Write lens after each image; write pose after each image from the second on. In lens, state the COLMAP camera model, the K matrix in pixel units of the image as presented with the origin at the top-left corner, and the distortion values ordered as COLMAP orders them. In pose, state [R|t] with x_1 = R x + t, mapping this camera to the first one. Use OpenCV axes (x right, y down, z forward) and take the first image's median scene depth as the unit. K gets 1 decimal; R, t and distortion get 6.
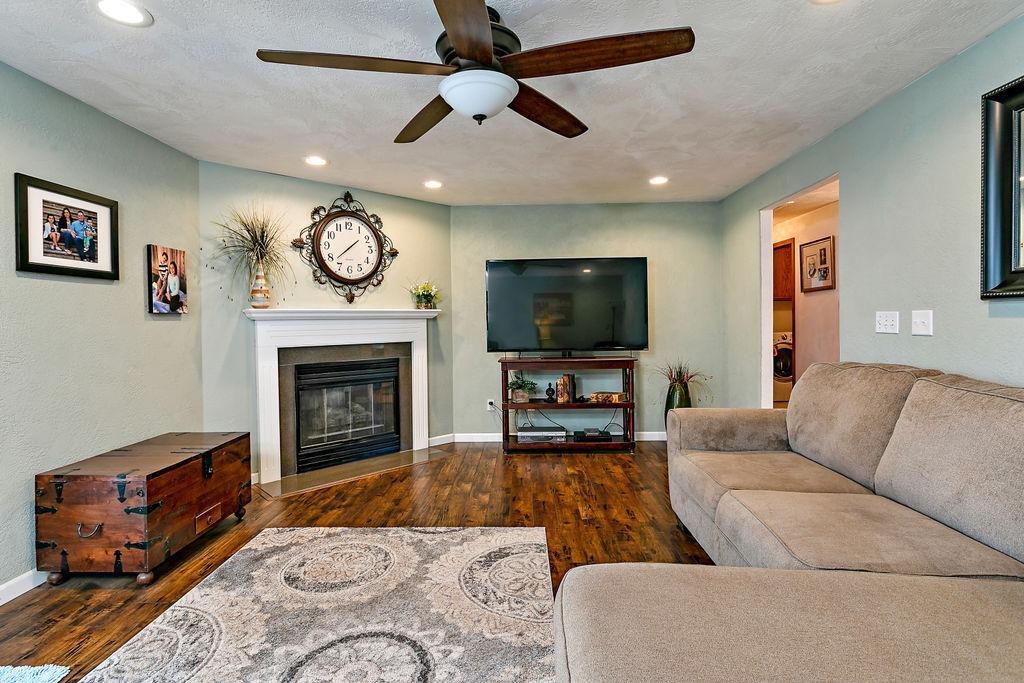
lens RADIAL K [[490.3, 0, 510.3], [0, 490.3, 326.3], [0, 0, 1]] dist [-0.001375, 0.000704]
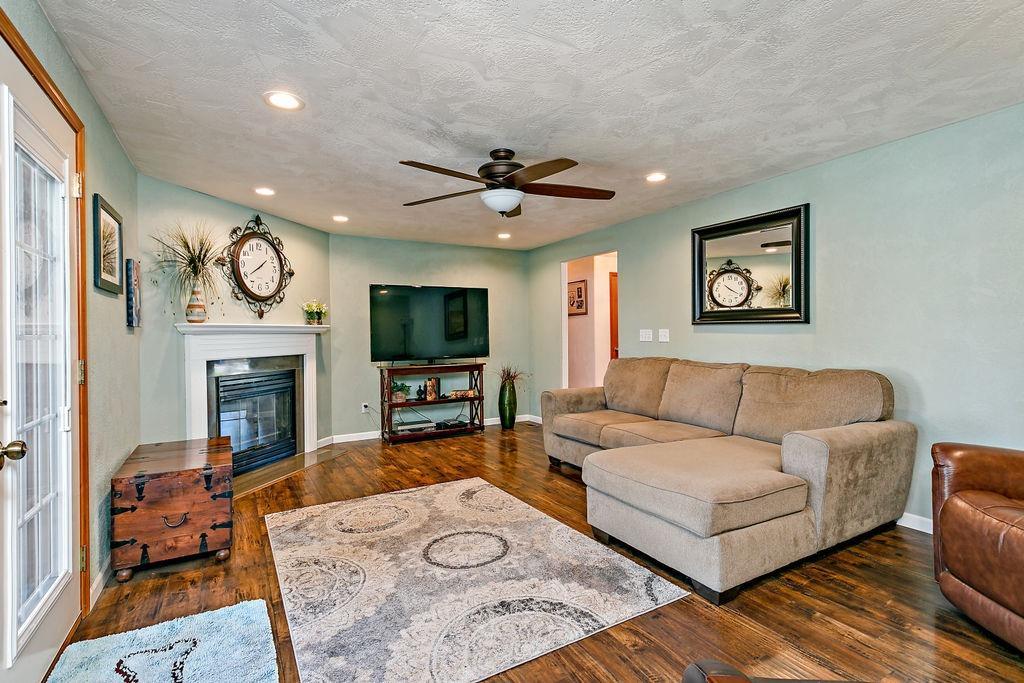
lens RADIAL K [[490.3, 0, 506.8], [0, 490.3, 336.1], [0, 0, 1]] dist [-0.001375, 0.000704]
pose [[0.847684, -0.000242, 0.530502, -0.420475], [0.007523, 0.999905, -0.011564, 0.006978], [-0.530448, 0.013794, 0.847605, -0.187121]]
